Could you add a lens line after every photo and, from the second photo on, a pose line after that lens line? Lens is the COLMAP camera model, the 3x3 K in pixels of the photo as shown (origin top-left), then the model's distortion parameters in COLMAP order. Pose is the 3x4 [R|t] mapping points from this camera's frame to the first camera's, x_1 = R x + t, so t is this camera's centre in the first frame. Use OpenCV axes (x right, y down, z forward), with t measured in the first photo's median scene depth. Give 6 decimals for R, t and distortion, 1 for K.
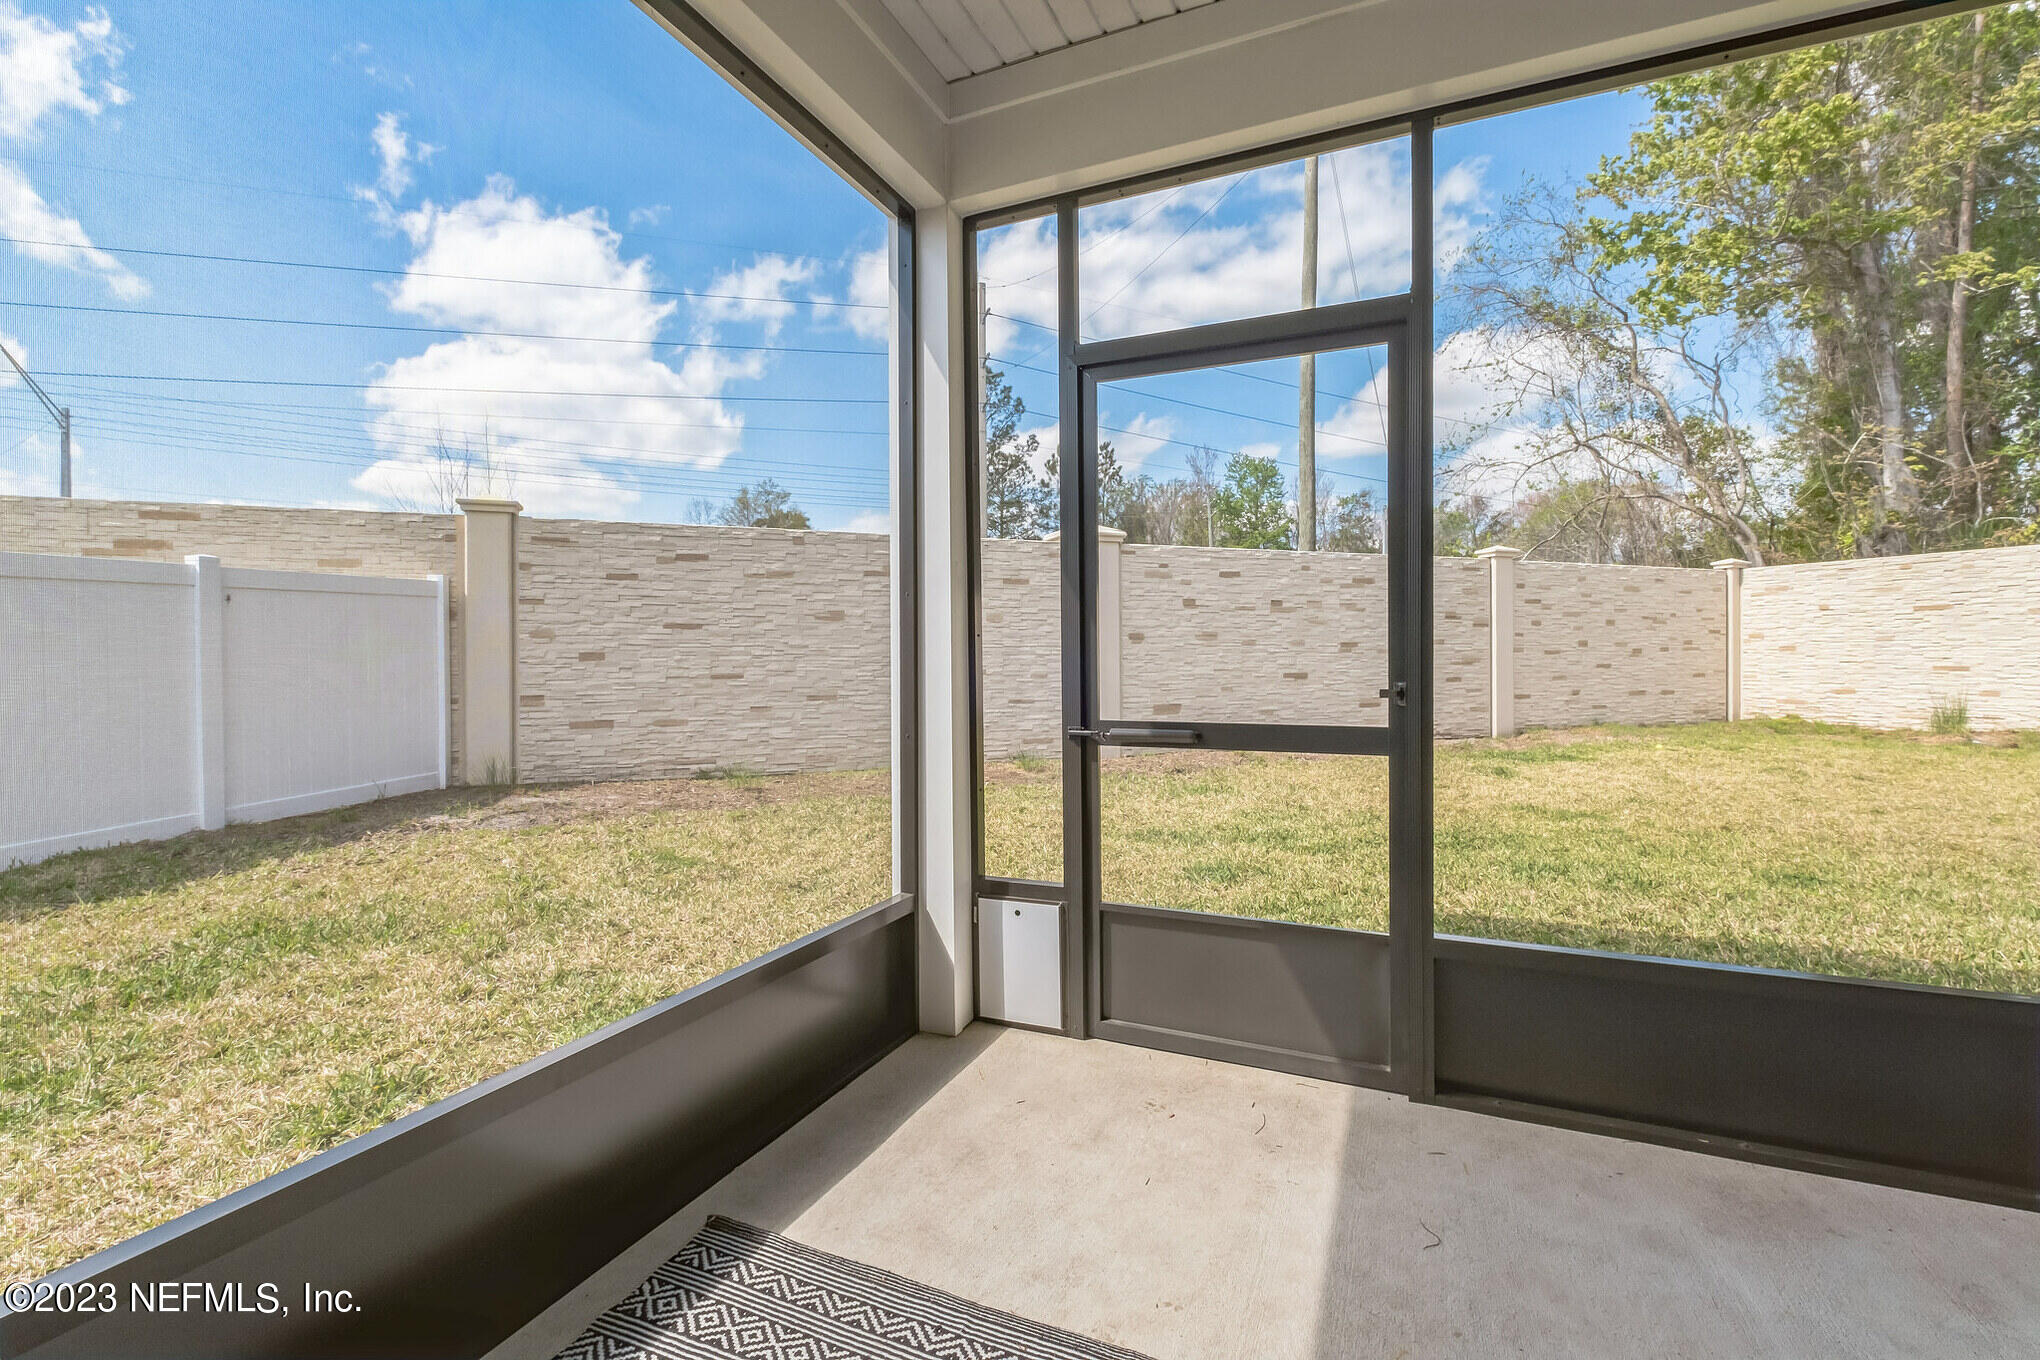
lens RADIAL K [[921.0, 0, 1024.1], [0, 921.0, 663.0], [0, 0, 1]] dist [0.002824, -0.000532]
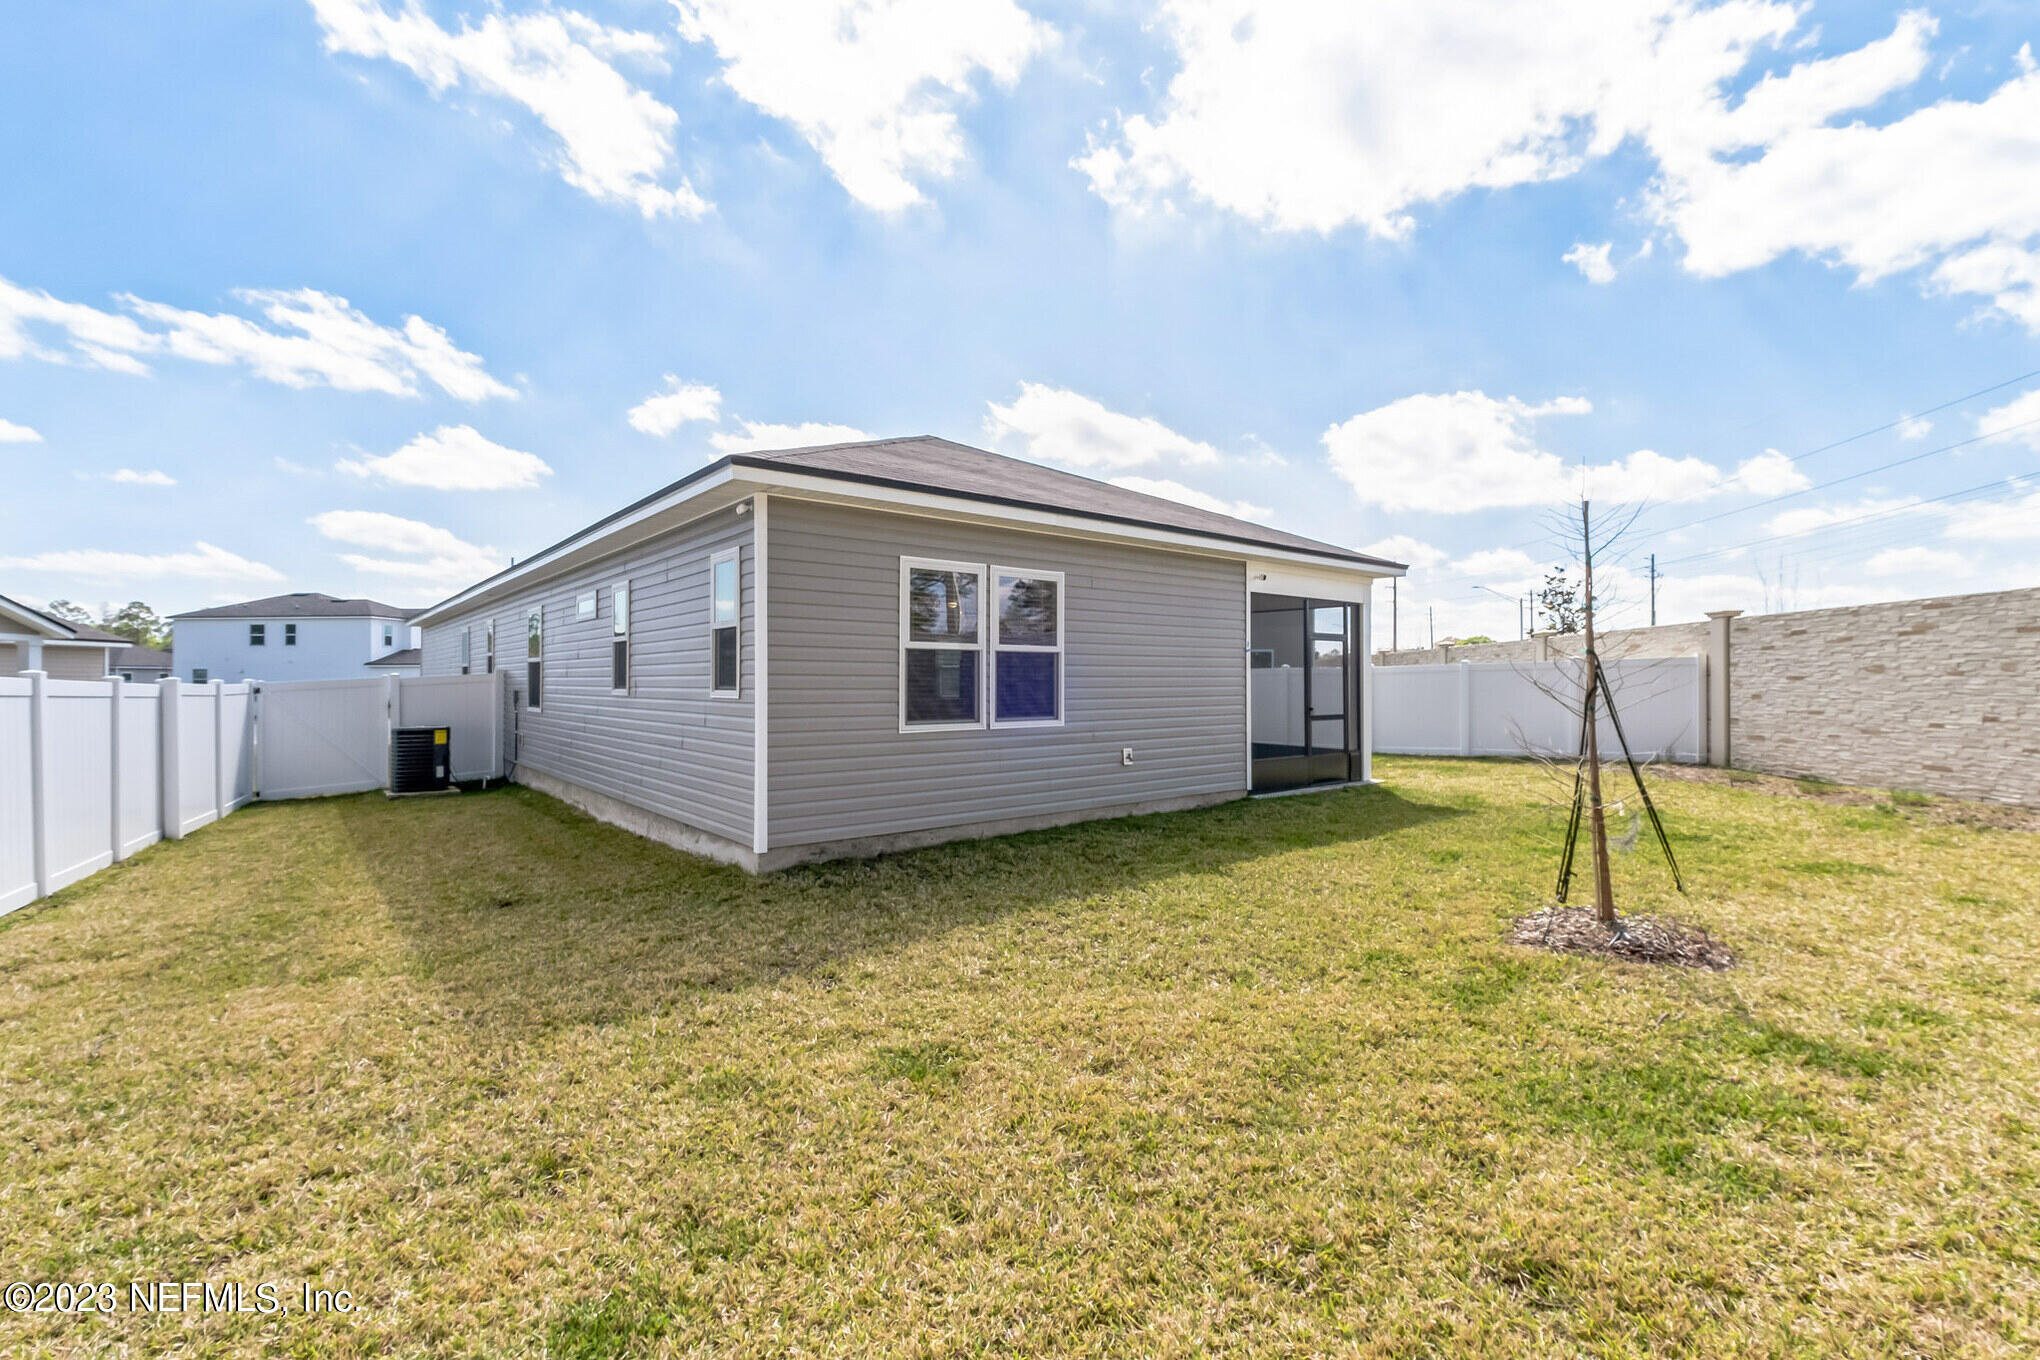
lens RADIAL K [[921.0, 0, 1019.9], [0, 921.0, 679.0], [0, 0, 1]] dist [0.002824, -0.000532]
pose [[-0.479360, -0.006322, -0.877595, 1.508715], [-0.031073, 0.999469, 0.009773, -0.013004], [0.877068, 0.031954, -0.479303, 0.579711]]
